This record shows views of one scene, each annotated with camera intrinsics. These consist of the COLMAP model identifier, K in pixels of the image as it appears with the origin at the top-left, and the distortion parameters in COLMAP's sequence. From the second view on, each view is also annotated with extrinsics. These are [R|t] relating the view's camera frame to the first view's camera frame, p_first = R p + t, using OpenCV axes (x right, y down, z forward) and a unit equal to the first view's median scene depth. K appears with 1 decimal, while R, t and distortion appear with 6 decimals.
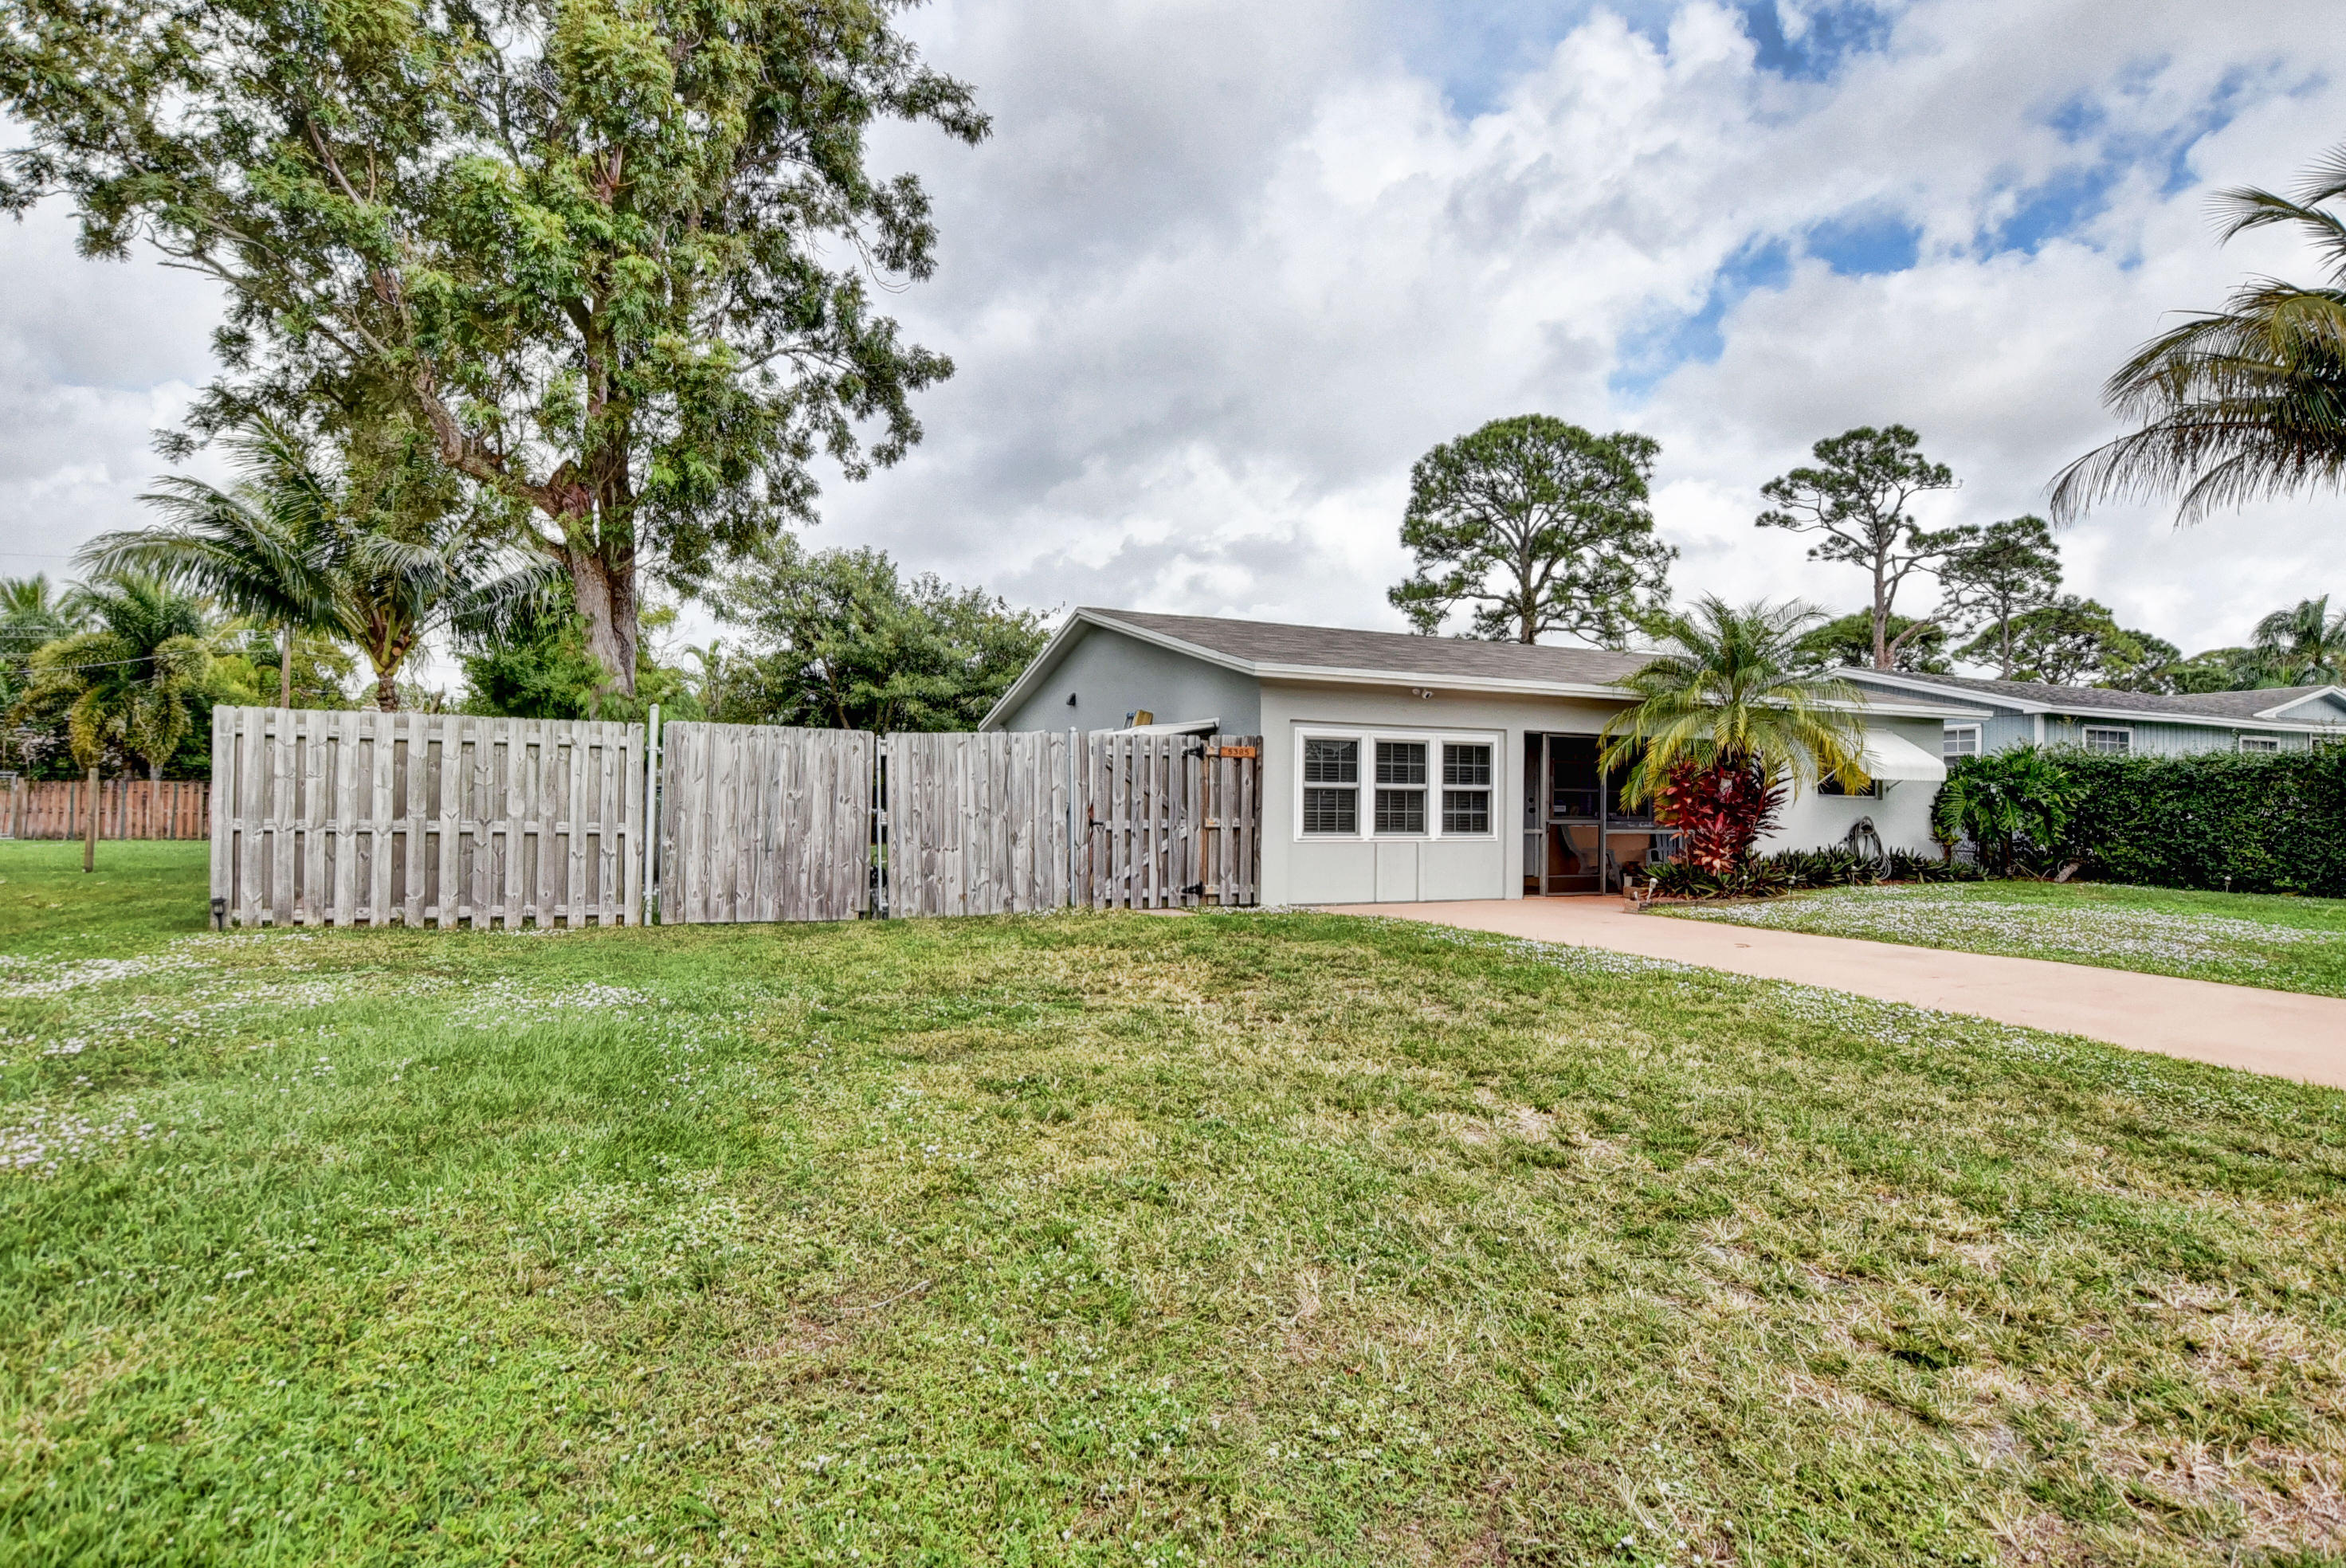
lens RADIAL K [[1207.7, 0, 1166.6], [0, 1207.7, 770.4], [0, 0, 1]] dist [-0.022662, -0.000720]
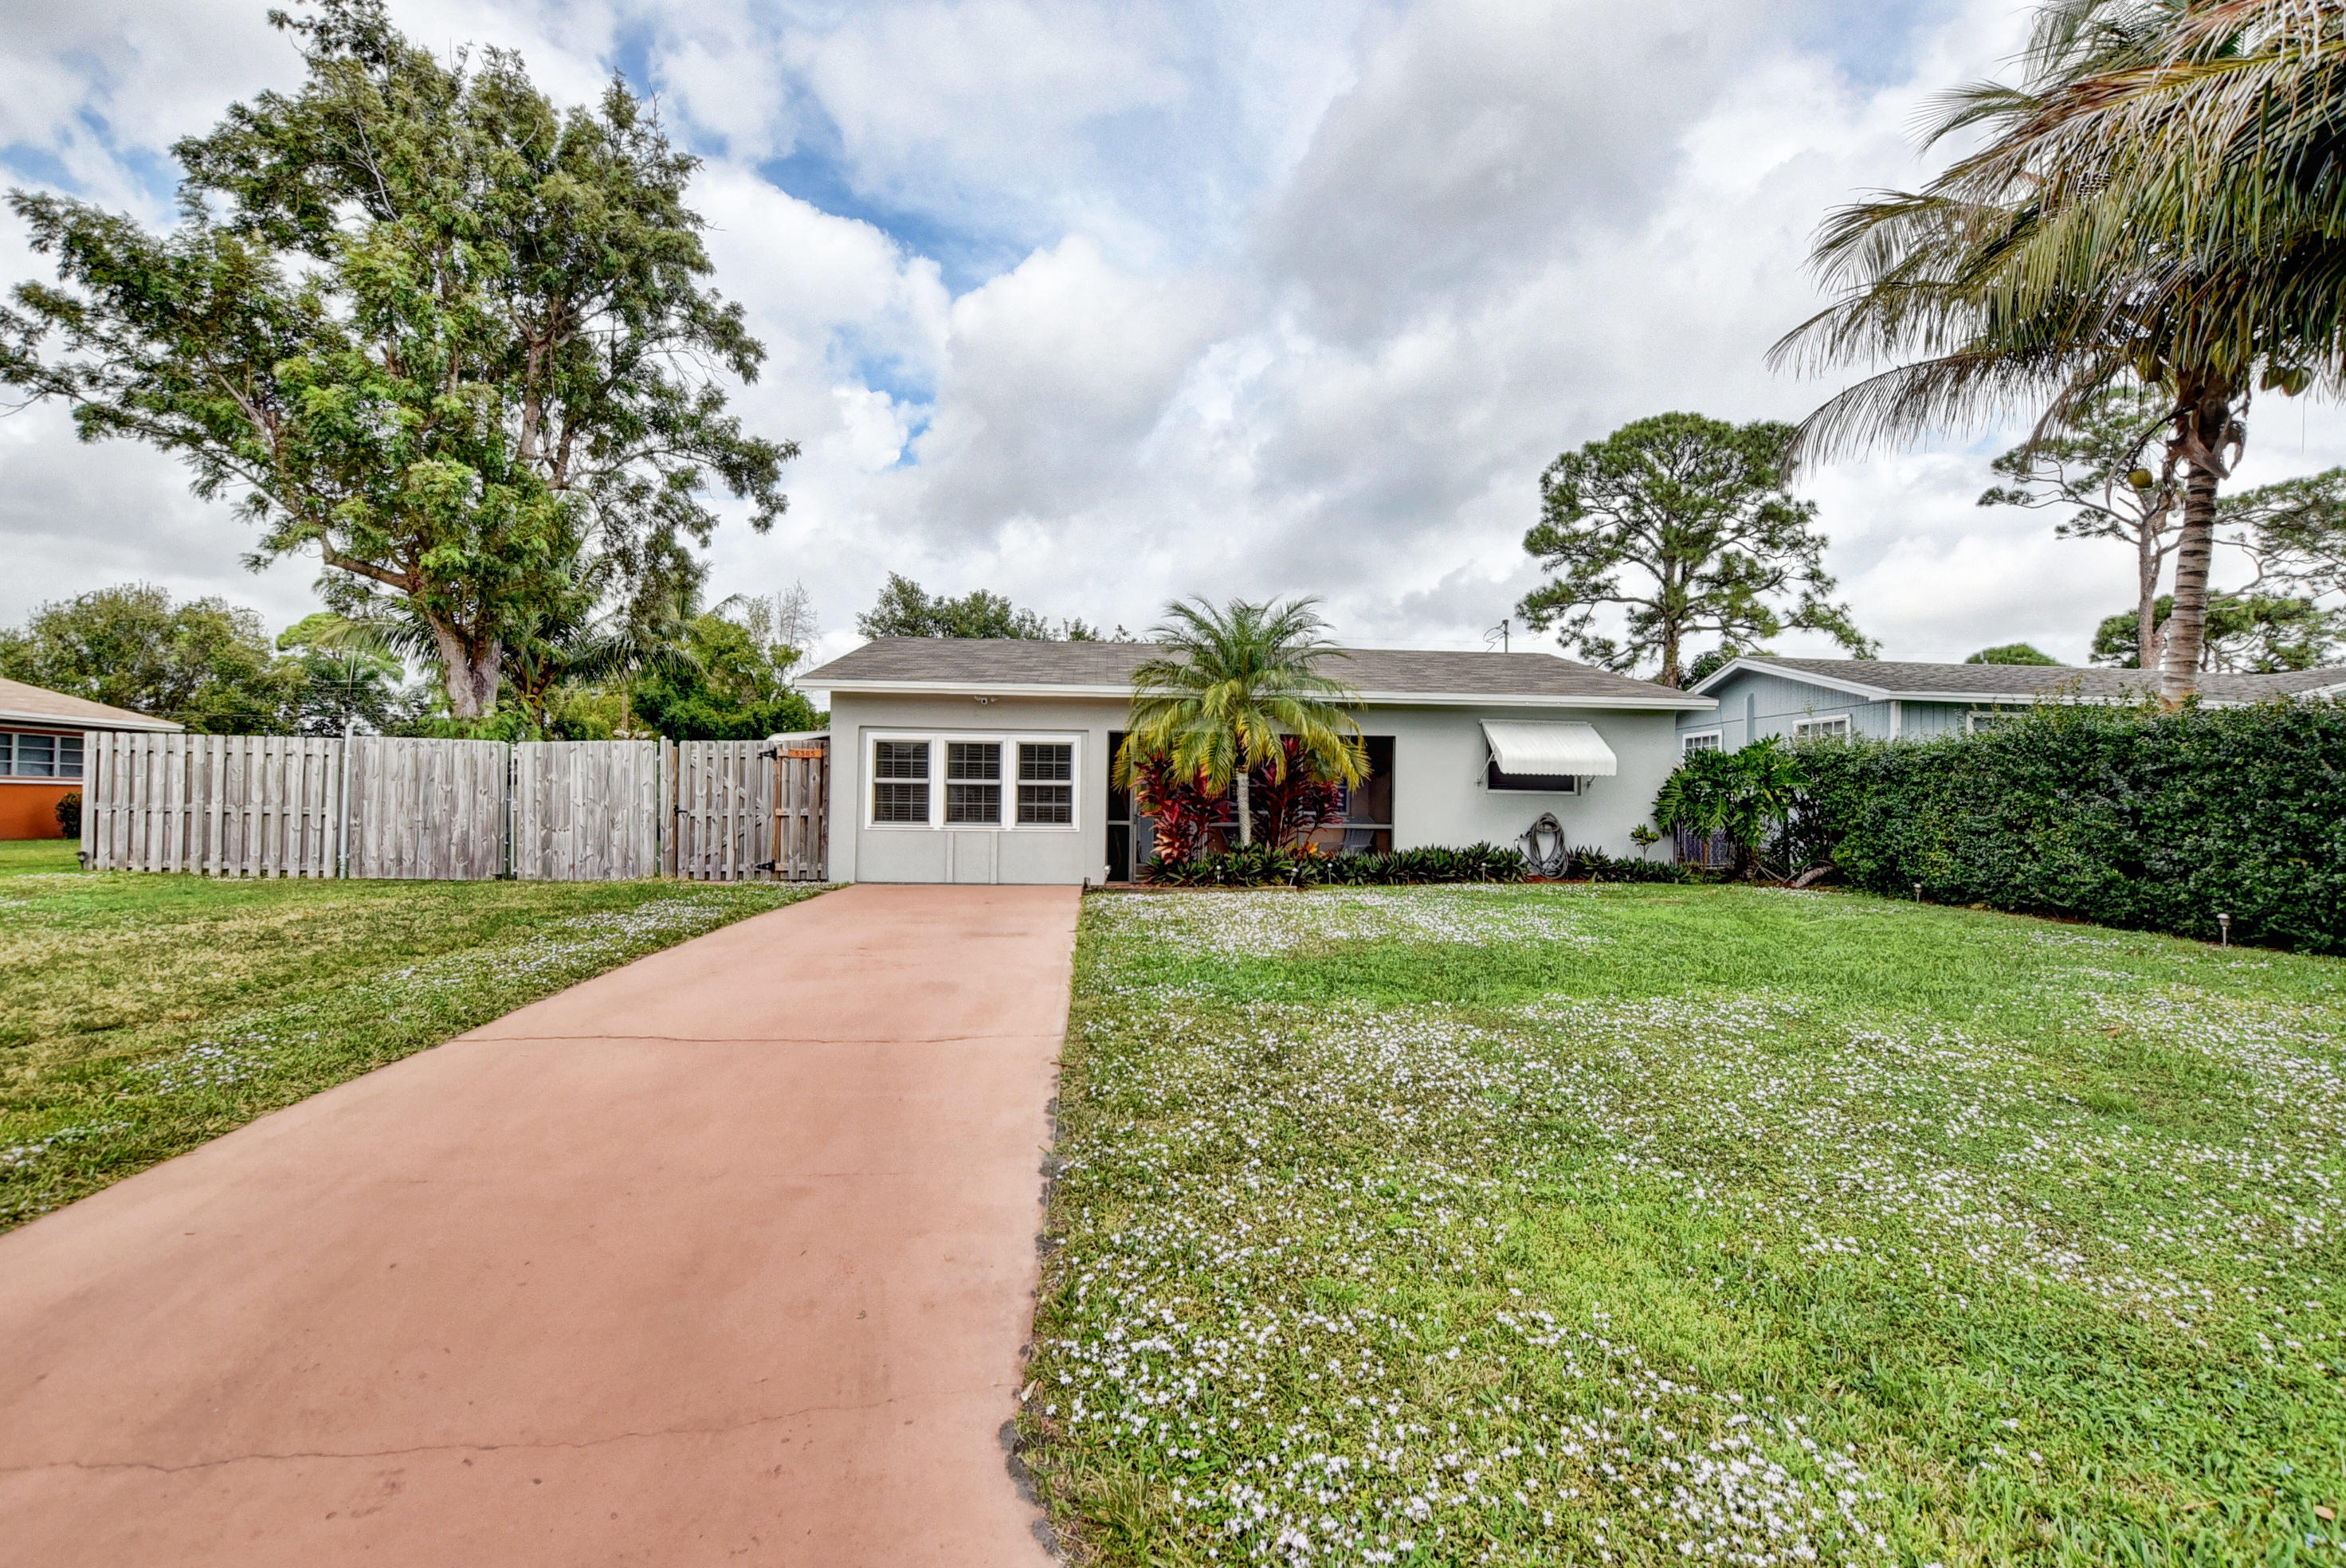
lens RADIAL K [[1106.7, 0, 1179.7], [0, 1106.7, 804.9], [0, 0, 1]] dist [-0.018642, 0.000512]
pose [[0.945566, 0.000646, -0.325430, 0.684422], [0.005379, 0.999830, 0.017614, 0.016641], [0.325386, -0.018406, 0.945402, 0.065871]]
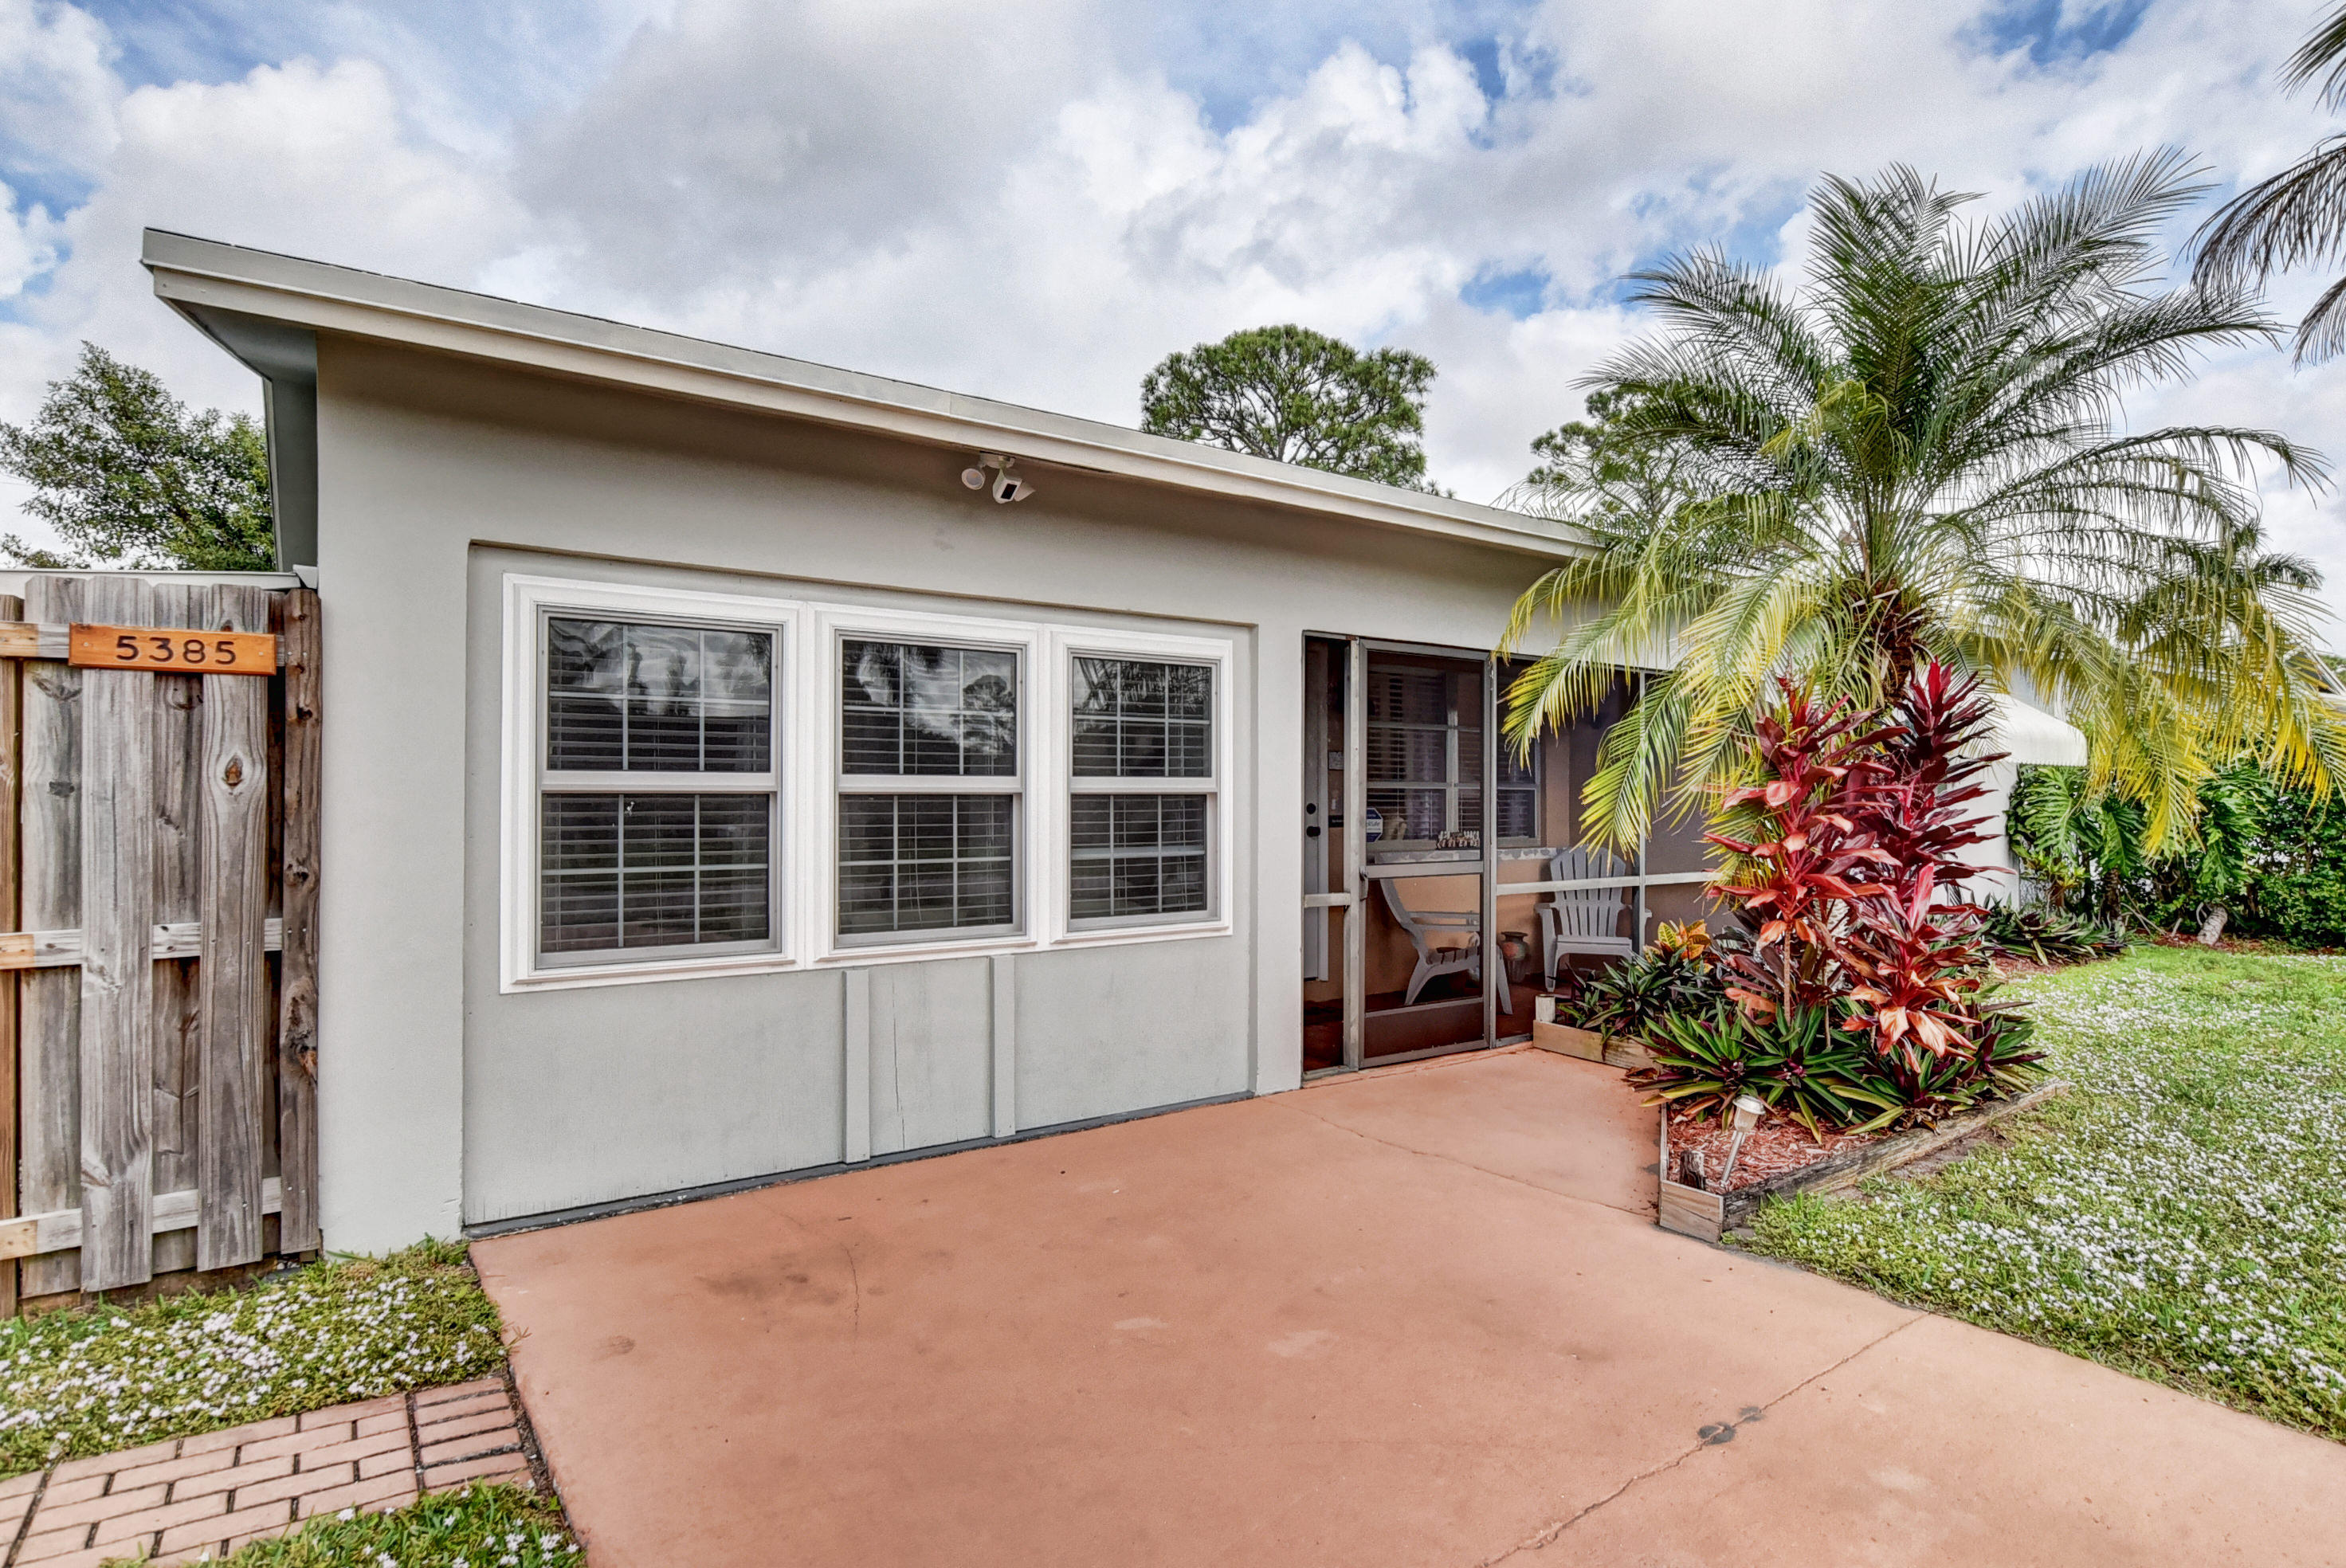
lens RADIAL K [[1207.7, 0, 1183.6], [0, 1207.7, 795.9], [0, 0, 1]] dist [-0.022662, -0.000720]
pose [[0.977180, -0.010296, 0.212163, 0.181153], [0.004518, 0.999606, 0.027698, 0.007482], [-0.212365, -0.026107, 0.976842, 0.640520]]
